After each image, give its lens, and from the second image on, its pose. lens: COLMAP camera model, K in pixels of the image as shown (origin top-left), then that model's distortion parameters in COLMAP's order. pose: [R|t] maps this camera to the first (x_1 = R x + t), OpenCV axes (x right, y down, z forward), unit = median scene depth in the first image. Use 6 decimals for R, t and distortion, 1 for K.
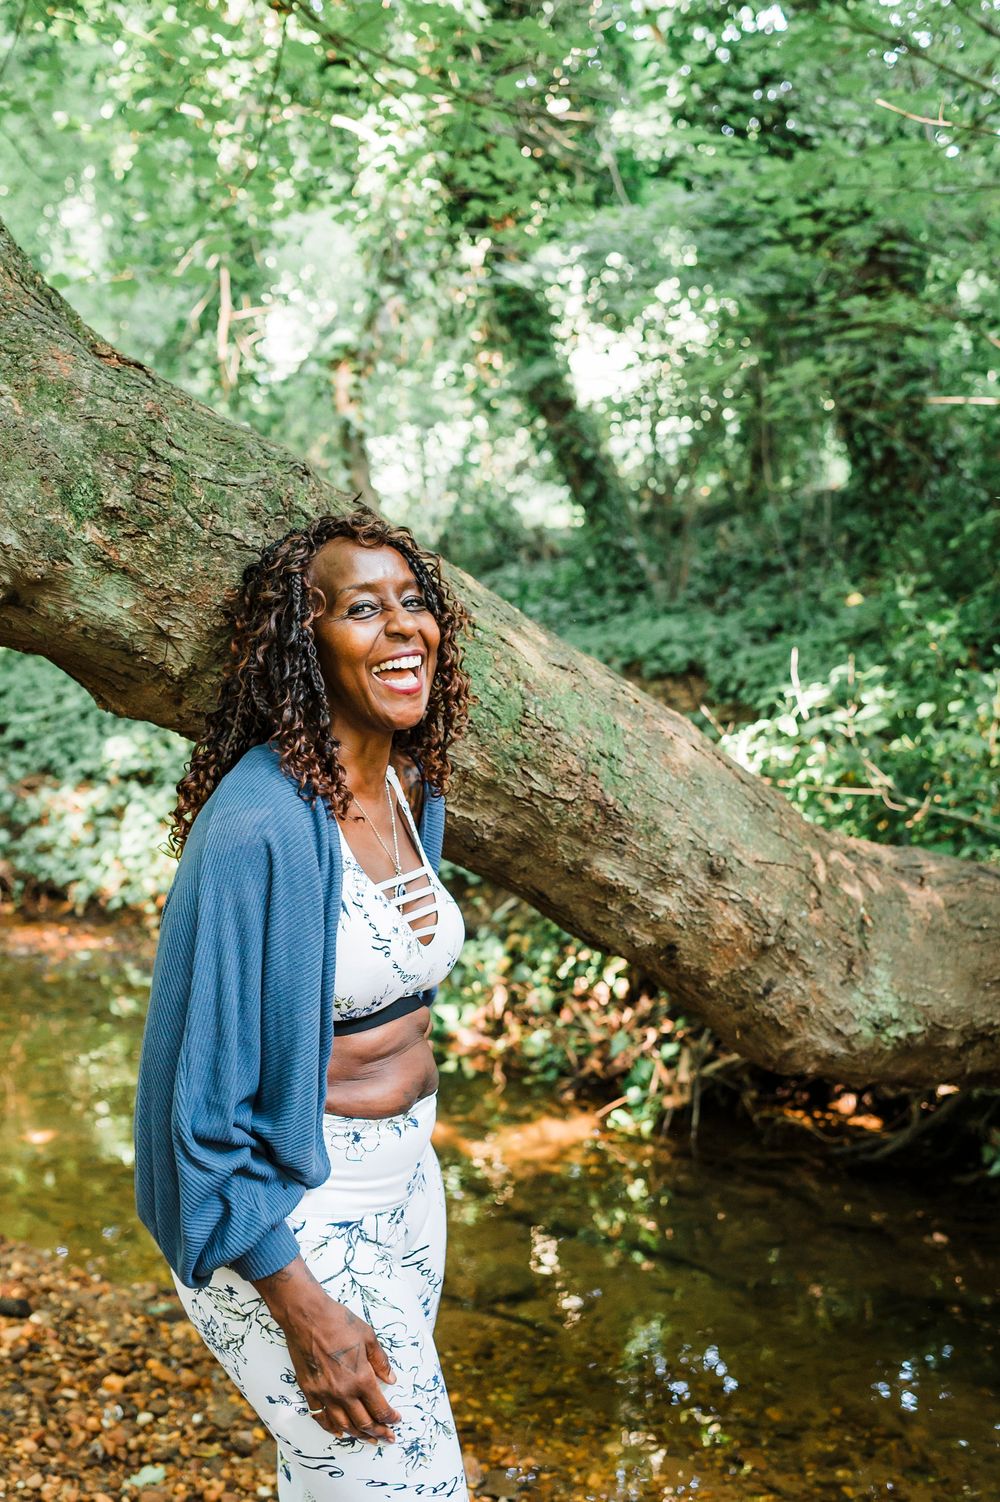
lens RADIAL K [[1701.7, 0, 500.0], [0, 1701.7, 751.0], [0, 0, 1]] dist [-0.010444, 0.016155]
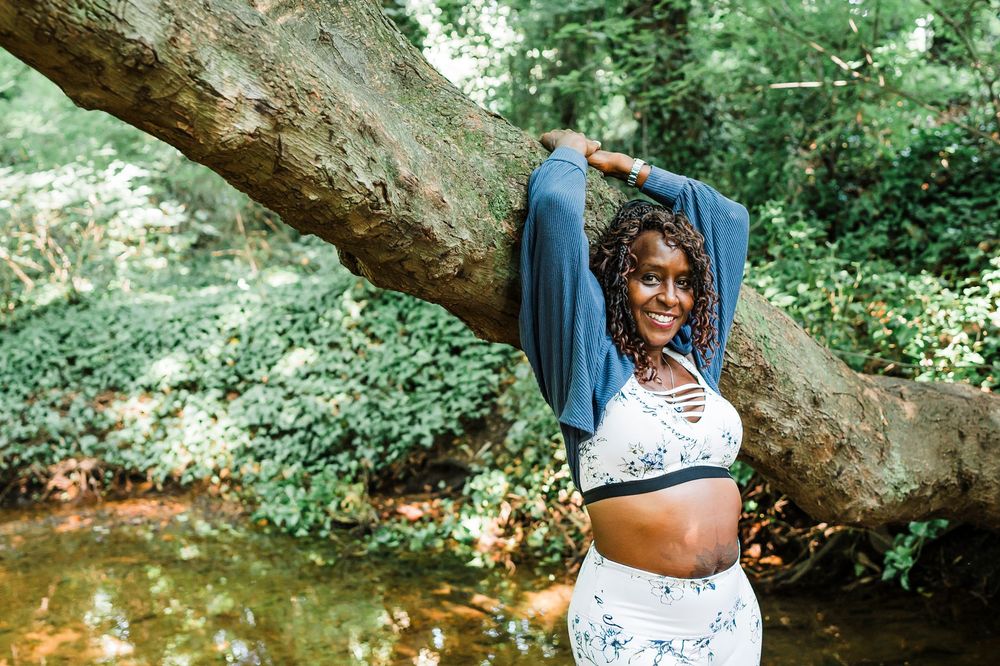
lens RADIAL K [[1236.5, 0, 532.5], [0, 1236.5, 344.3], [0, 0, 1]] dist [-0.014609, 0.033202]
pose [[0.979210, -0.097659, 0.177793, -0.184597], [0.095822, 0.995219, 0.018908, -0.017113], [-0.178790, -0.001479, 0.983886, -0.054343]]
